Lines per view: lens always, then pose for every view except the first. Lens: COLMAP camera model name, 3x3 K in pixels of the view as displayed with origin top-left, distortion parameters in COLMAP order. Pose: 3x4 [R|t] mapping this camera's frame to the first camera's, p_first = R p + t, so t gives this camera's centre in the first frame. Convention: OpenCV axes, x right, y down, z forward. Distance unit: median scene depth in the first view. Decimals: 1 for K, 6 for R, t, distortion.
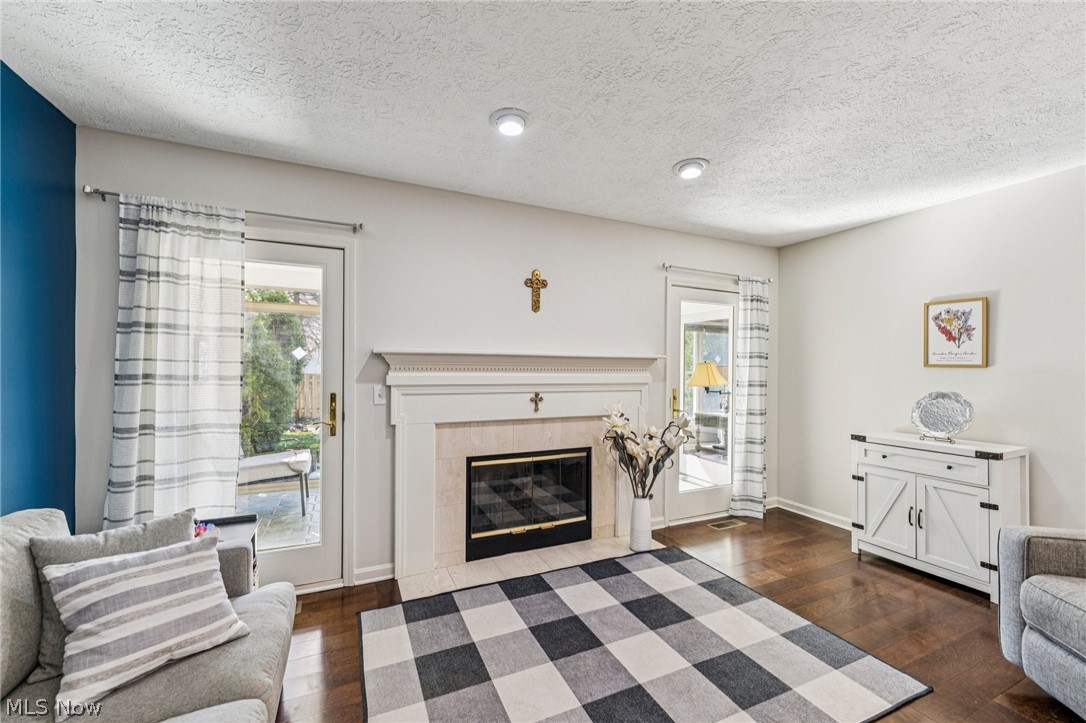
lens RADIAL K [[432.9, 0, 541.9], [0, 432.9, 366.7], [0, 0, 1]] dist [-0.000365, -0.000200]
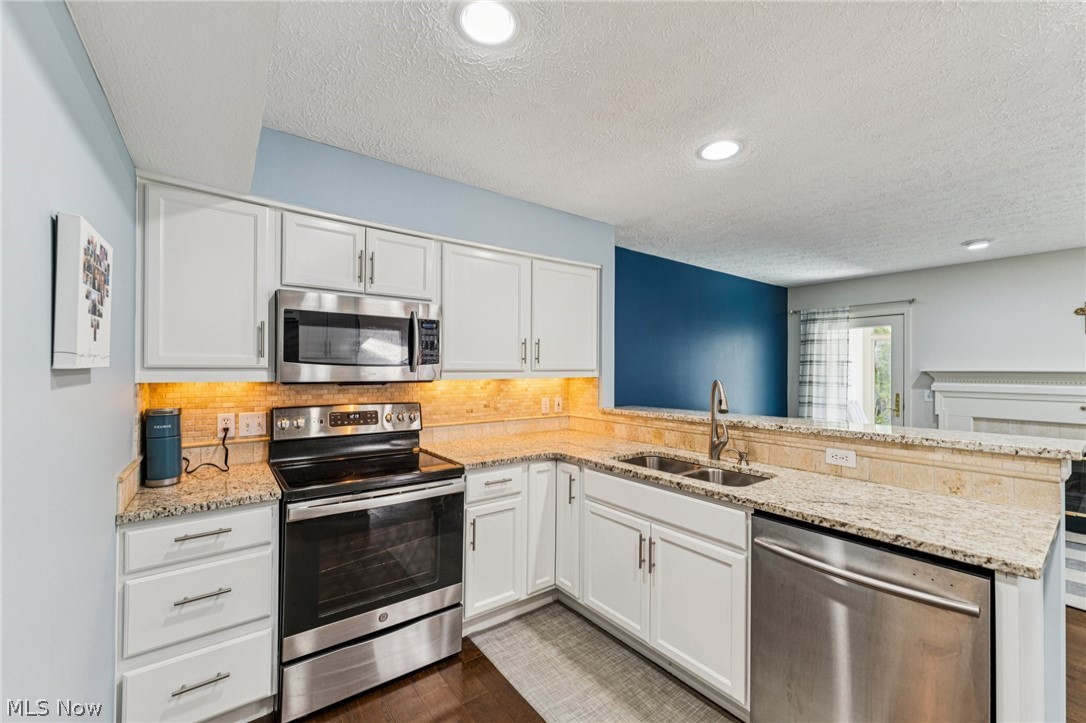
lens RADIAL K [[428.6, 0, 541.2], [0, 428.6, 374.8], [0, 0, 1]] dist [-0.000519, -0.000250]
pose [[0.211626, 0.004917, -0.977338, 0.947596], [-0.001662, 0.999988, 0.004671, -0.023667], [0.977349, 0.000635, 0.211631, -0.835946]]
